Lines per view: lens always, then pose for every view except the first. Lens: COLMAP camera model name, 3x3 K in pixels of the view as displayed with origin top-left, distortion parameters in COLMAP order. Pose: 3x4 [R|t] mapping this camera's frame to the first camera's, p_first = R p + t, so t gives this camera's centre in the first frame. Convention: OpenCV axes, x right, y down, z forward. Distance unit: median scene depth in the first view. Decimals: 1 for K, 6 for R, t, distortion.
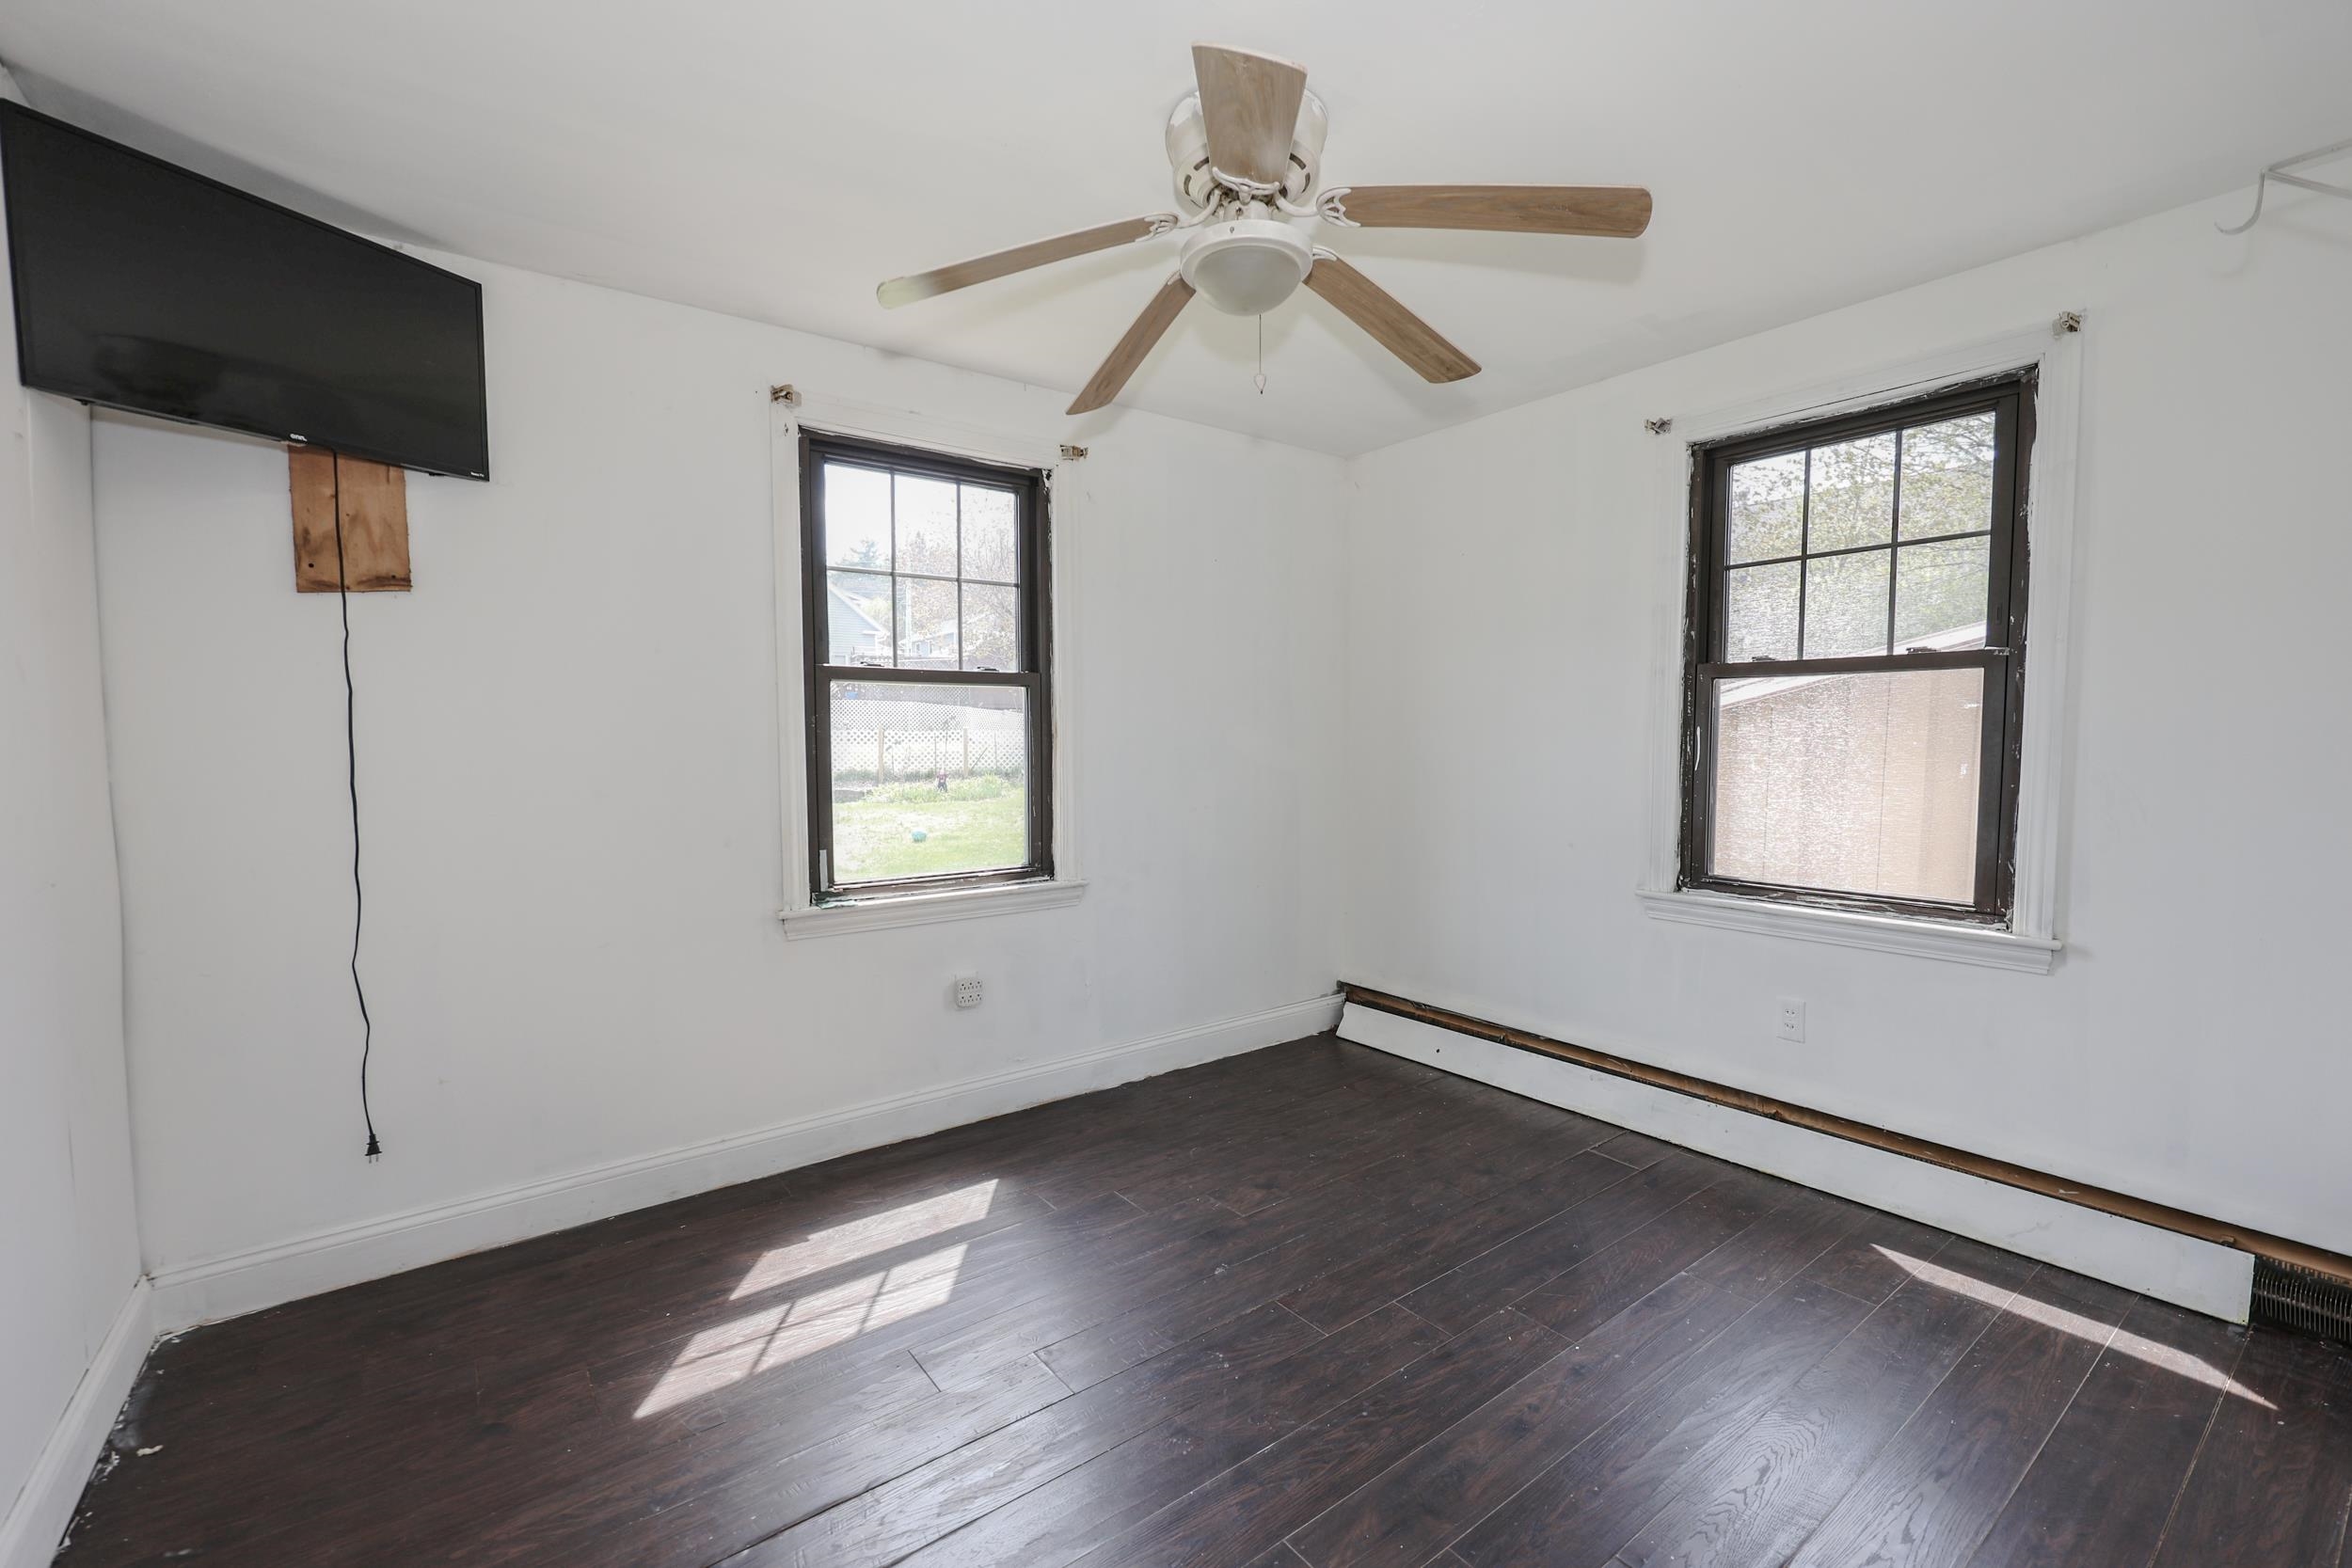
lens RADIAL K [[954.9, 0, 1184.5], [0, 954.9, 774.7], [0, 0, 1]] dist [0.002049, -0.000172]
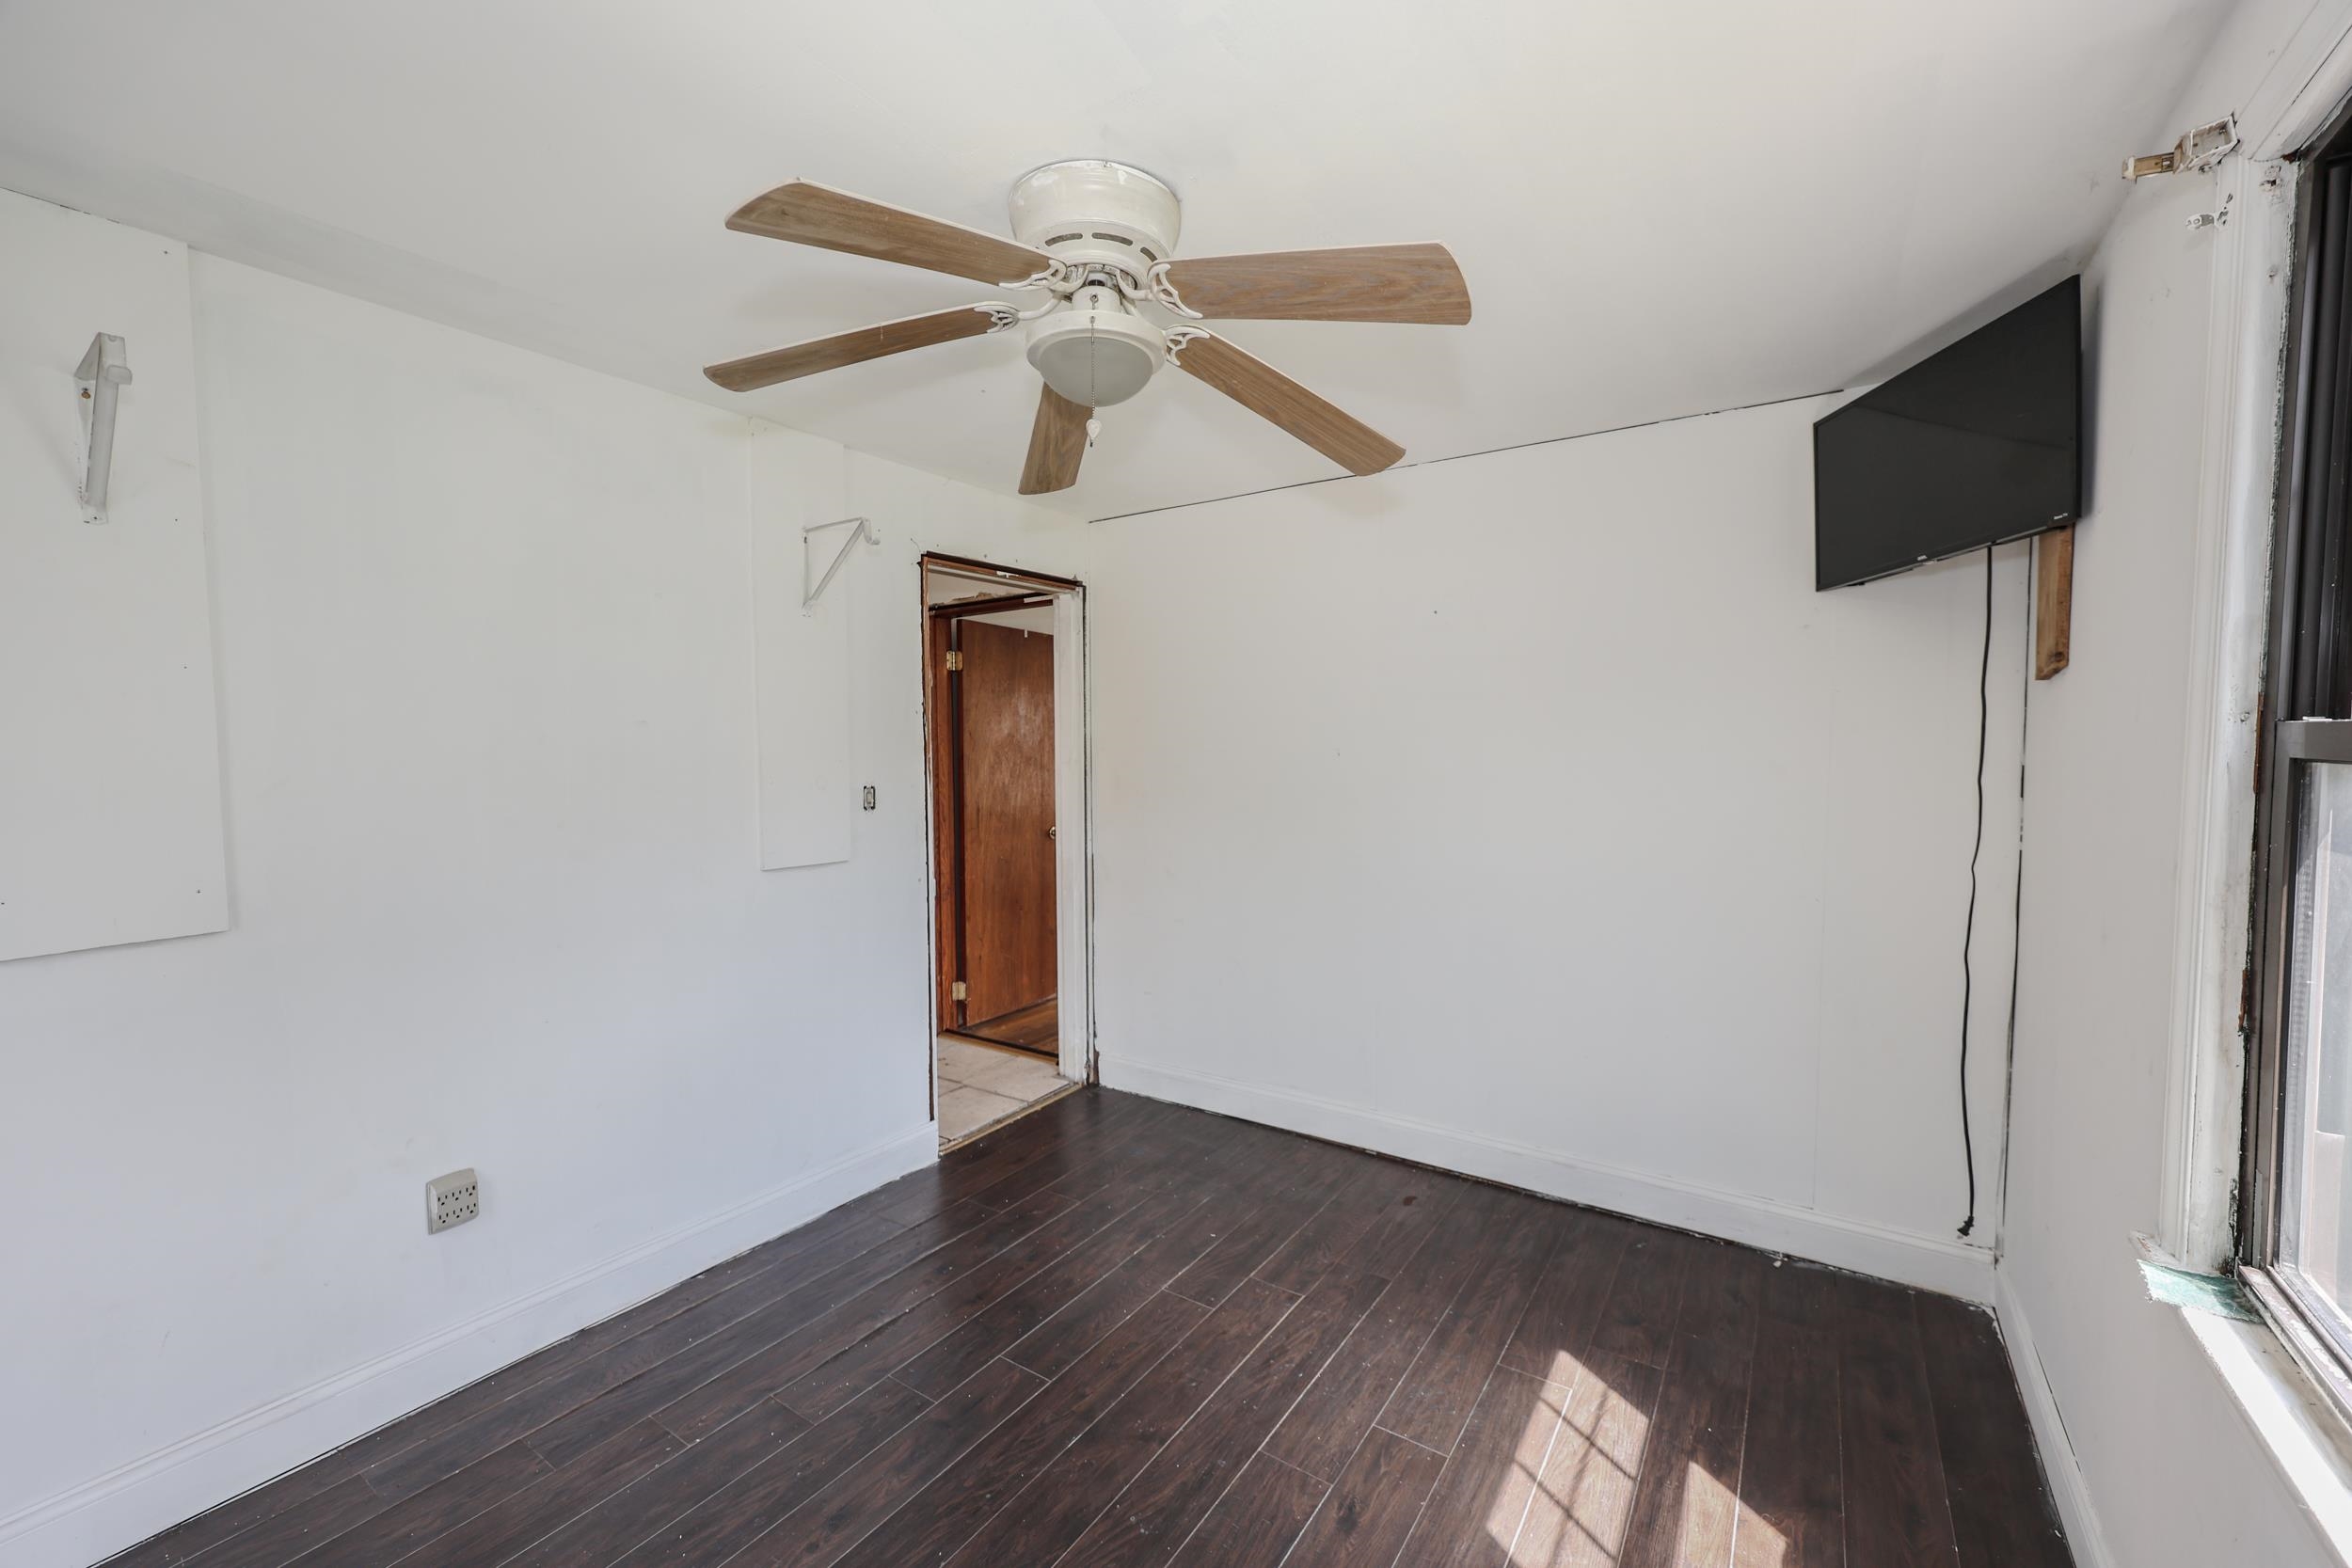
lens RADIAL K [[954.9, 0, 1188.0], [0, 954.9, 795.6], [0, 0, 1]] dist [0.002049, -0.000172]
pose [[-0.942178, 0.026135, -0.334093, 0.303272], [-0.005394, 0.995642, 0.093100, -0.184185], [0.335070, 0.089519, -0.937931, 1.930790]]
